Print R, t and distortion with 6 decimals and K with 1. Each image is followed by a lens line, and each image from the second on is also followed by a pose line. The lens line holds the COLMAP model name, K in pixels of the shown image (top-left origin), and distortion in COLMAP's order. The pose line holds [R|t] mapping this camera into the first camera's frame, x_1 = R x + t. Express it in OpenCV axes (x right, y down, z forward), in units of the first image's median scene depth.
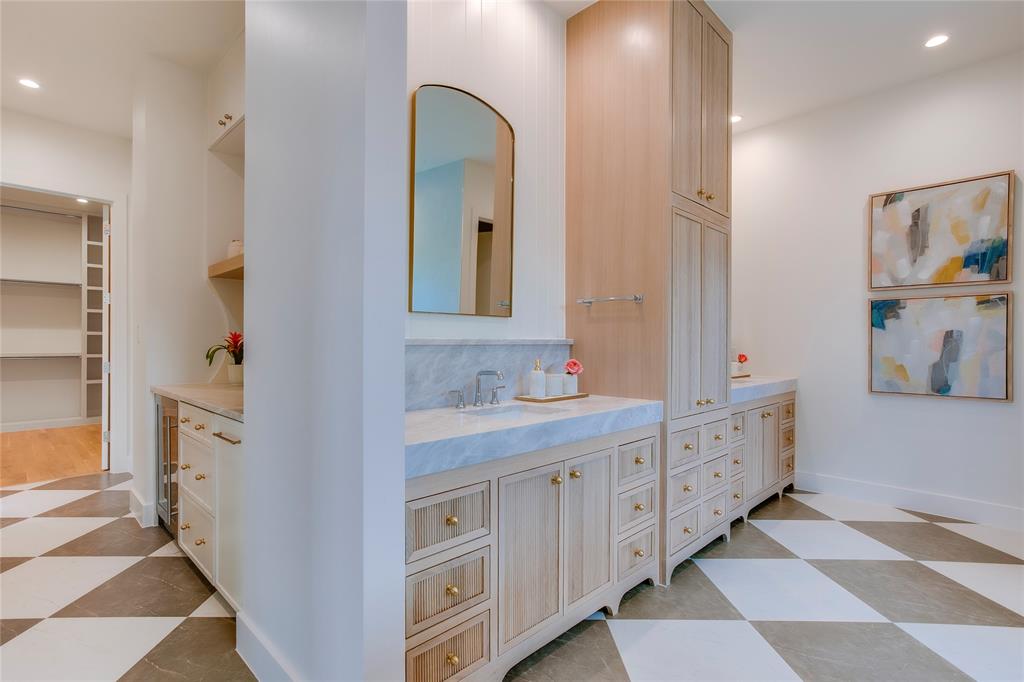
lens RADIAL K [[499.5, 0, 502.5], [0, 499.5, 352.5], [0, 0, 1]] dist [-0.026456, 0.004773]
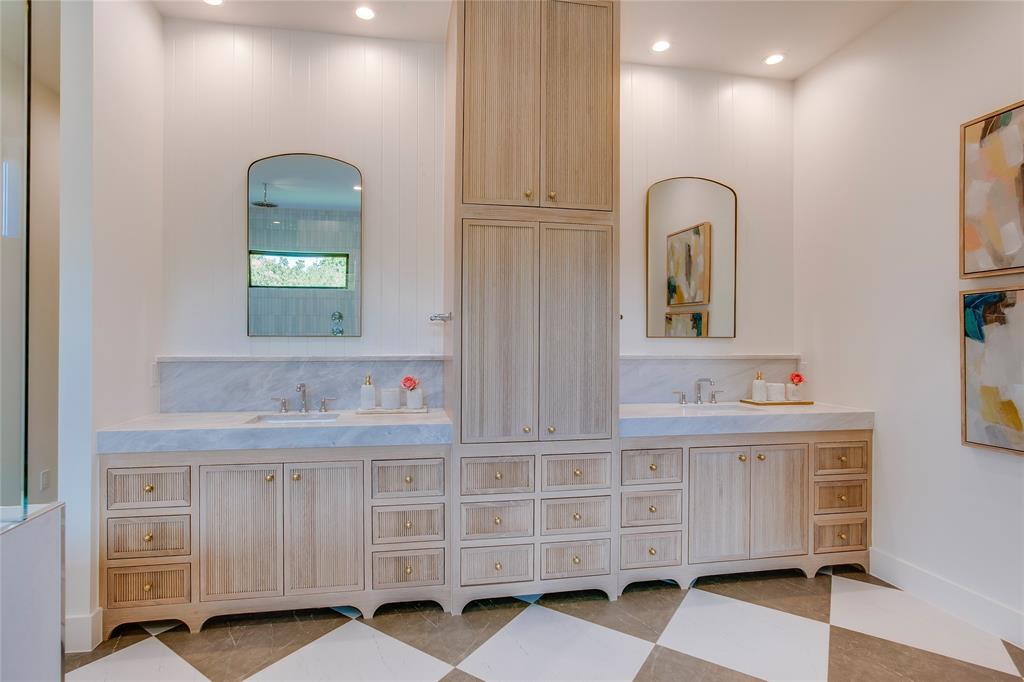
lens RADIAL K [[499.5, 0, 508.1], [0, 499.5, 351.1], [0, 0, 1]] dist [-0.026456, 0.004773]
pose [[0.824491, 0.008895, -0.565805, 0.651266], [-0.011491, 0.999933, -0.001024, -0.028134], [0.565759, 0.007346, 0.824538, 0.176172]]
